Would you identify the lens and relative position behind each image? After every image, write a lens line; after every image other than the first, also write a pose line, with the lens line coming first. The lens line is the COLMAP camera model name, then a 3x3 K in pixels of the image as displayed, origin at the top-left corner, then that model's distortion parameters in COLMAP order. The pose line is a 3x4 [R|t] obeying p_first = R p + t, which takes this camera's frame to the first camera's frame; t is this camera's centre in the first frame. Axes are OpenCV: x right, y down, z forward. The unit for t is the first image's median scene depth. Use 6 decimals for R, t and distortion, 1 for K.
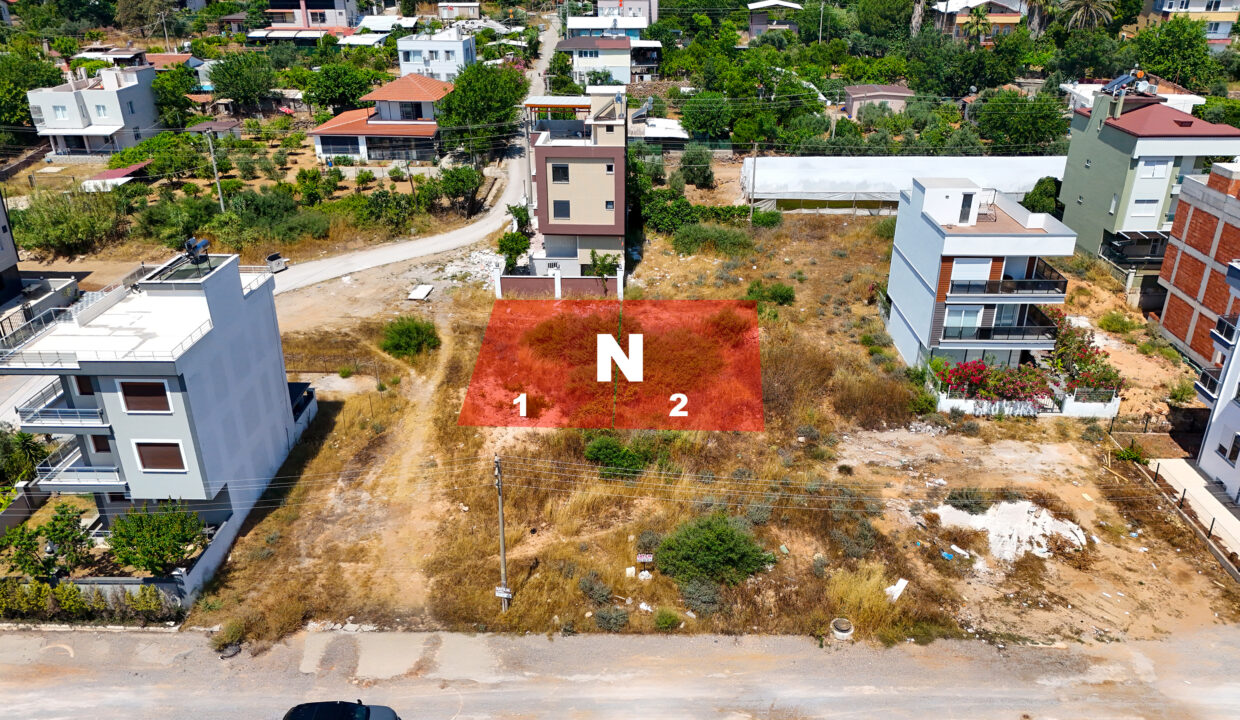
lens RADIAL K [[910.9, 0, 620.0], [0, 910.9, 360.0], [0, 0, 1]] dist [0.075664, -0.076781]
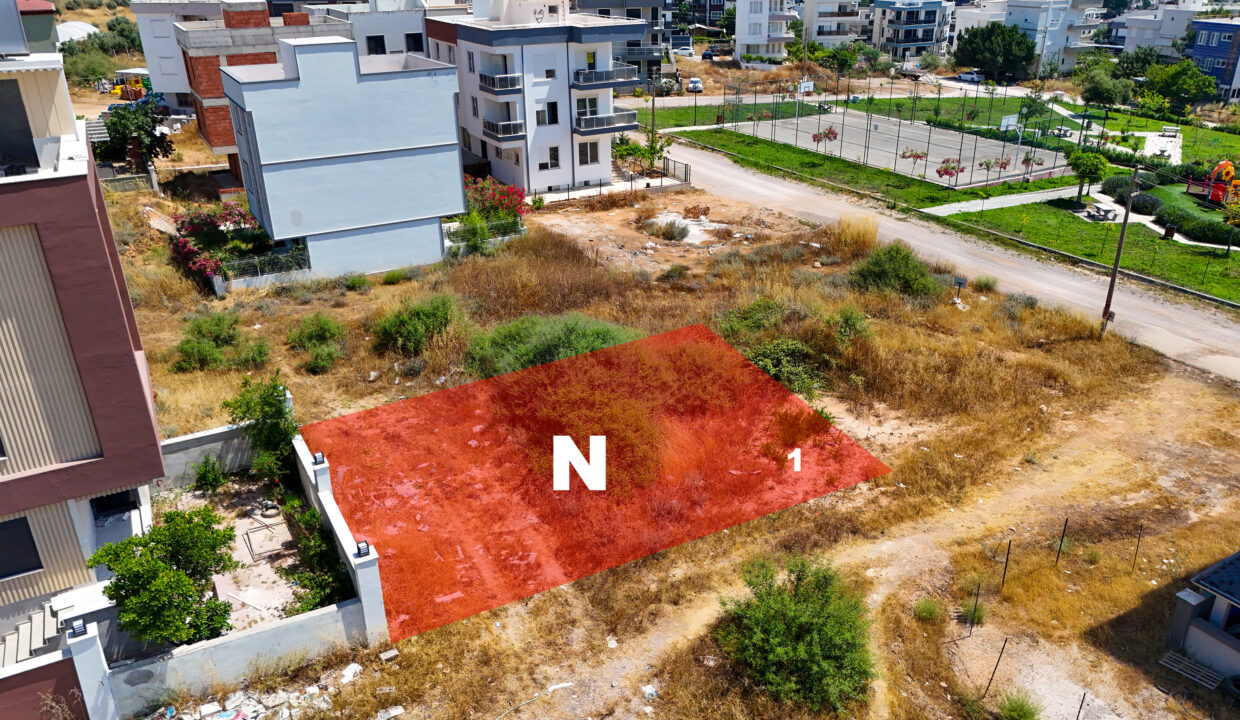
lens RADIAL K [[910.9, 0, 620.0], [0, 910.9, 360.0], [0, 0, 1]] dist [0.075664, -0.076781]
pose [[-0.509411, -0.348556, 0.786771, -0.460086], [0.374071, 0.733695, 0.567242, -0.338107], [-0.774965, 0.583268, -0.243367, 1.153429]]
